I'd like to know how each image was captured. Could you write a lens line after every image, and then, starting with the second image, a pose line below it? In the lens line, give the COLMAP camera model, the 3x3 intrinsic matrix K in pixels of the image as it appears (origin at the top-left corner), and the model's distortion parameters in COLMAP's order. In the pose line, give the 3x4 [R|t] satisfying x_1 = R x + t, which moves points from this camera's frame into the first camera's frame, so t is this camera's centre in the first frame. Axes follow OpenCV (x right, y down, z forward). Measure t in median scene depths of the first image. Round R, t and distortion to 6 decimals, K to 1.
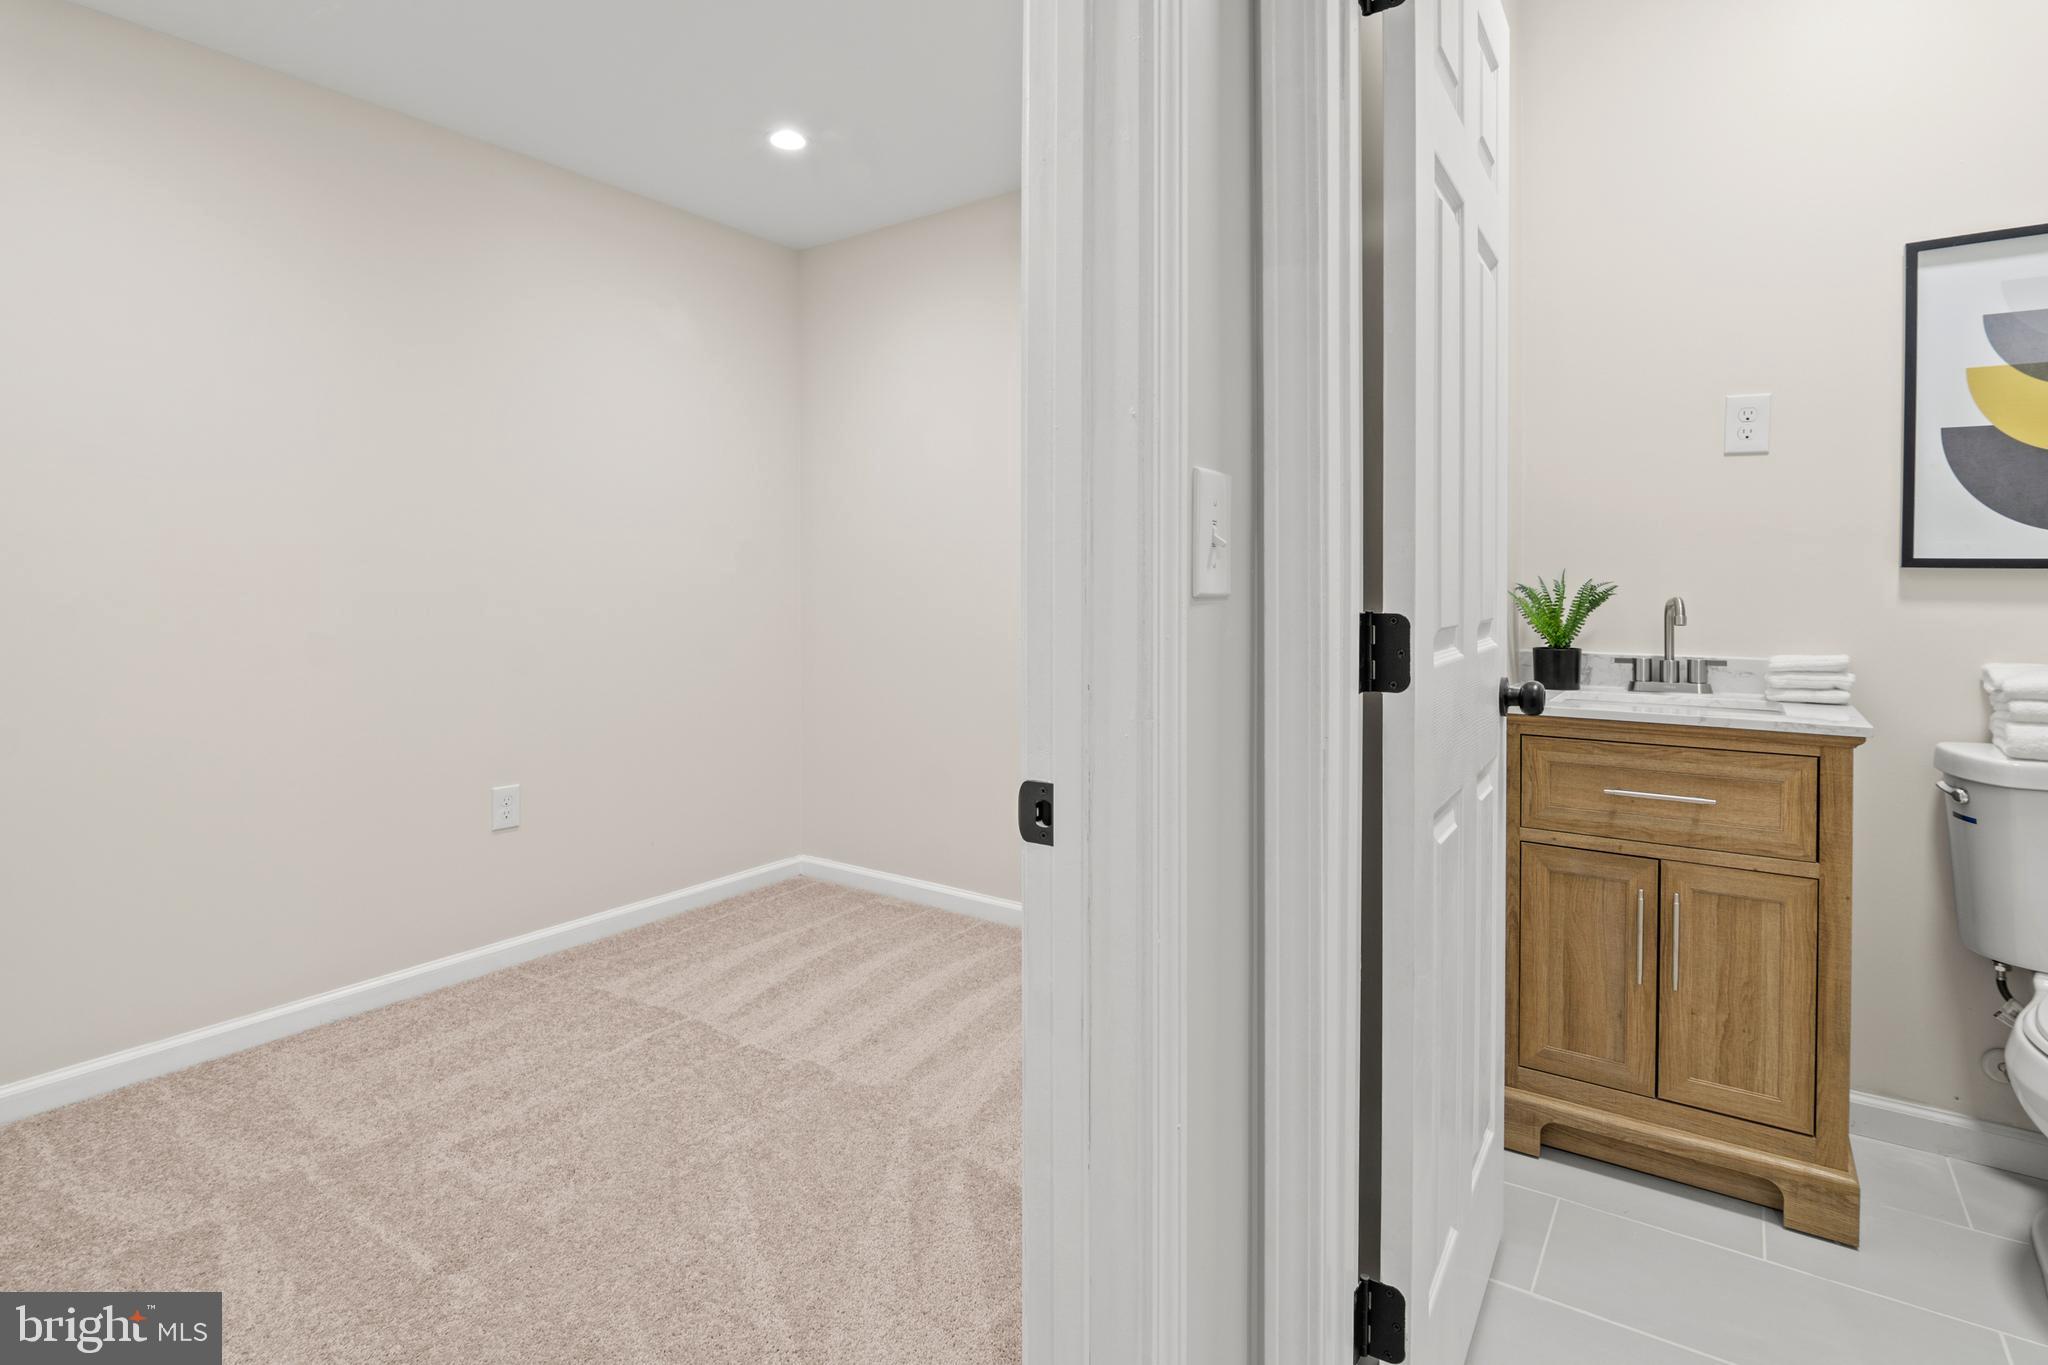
lens RADIAL K [[1022.1, 0, 1029.8], [0, 1022.1, 589.9], [0, 0, 1]] dist [-0.011074, -0.000802]
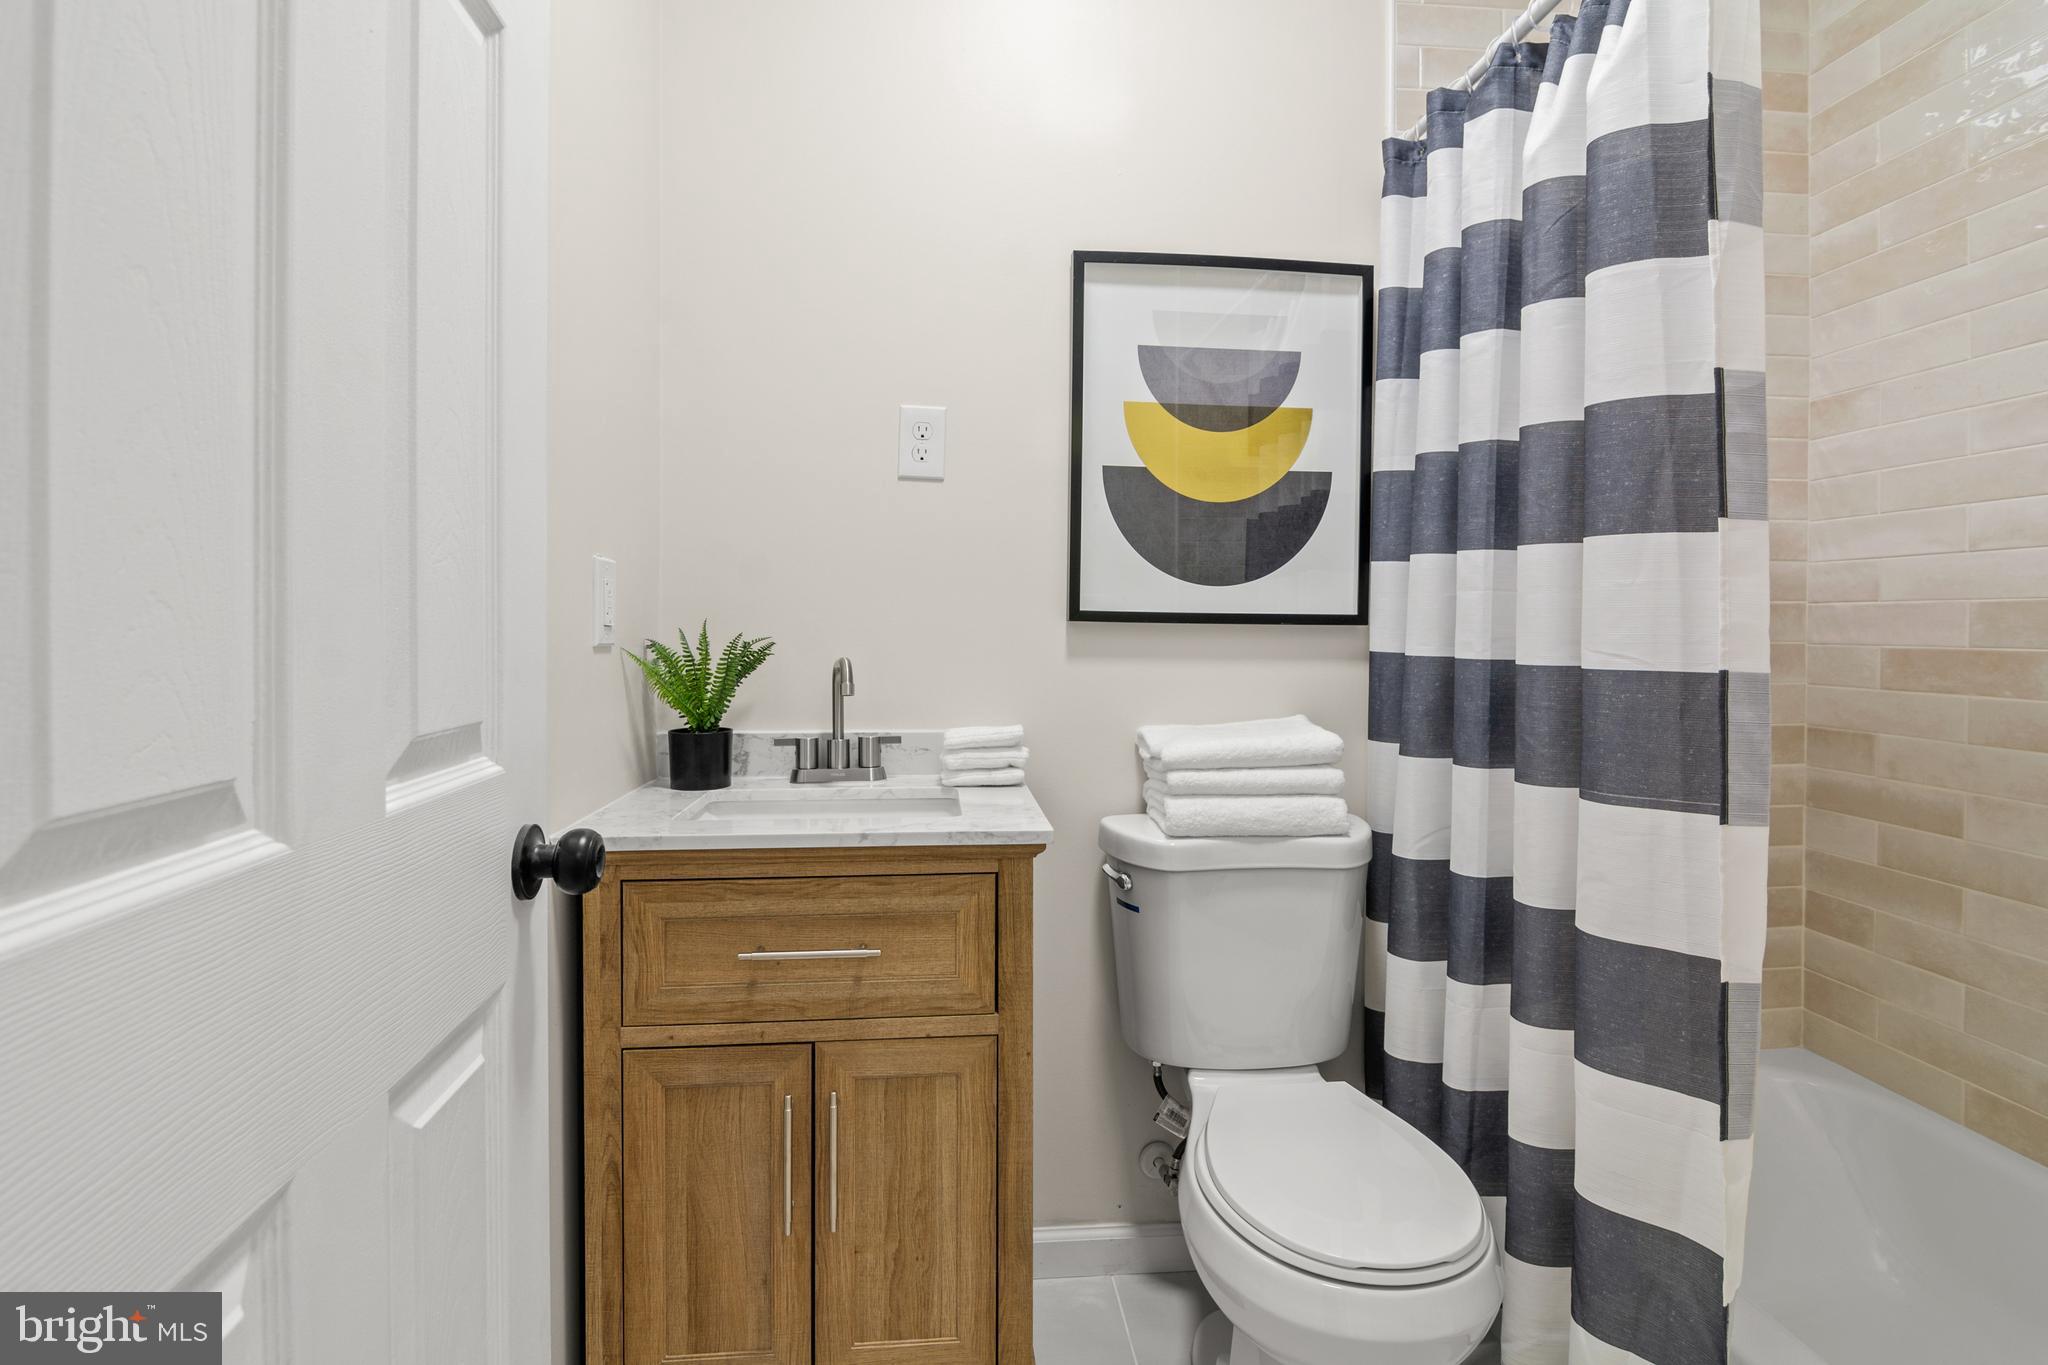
lens RADIAL K [[1023.5, 0, 1026.4], [0, 1023.5, 629.1], [0, 0, 1]] dist [-0.012658, -0.001095]
pose [[0.764246, 0.001281, 0.644924, 0.277041], [0.002634, 0.999983, -0.005108, -0.011147], [-0.644920, 0.005602, 0.764230, 0.368290]]
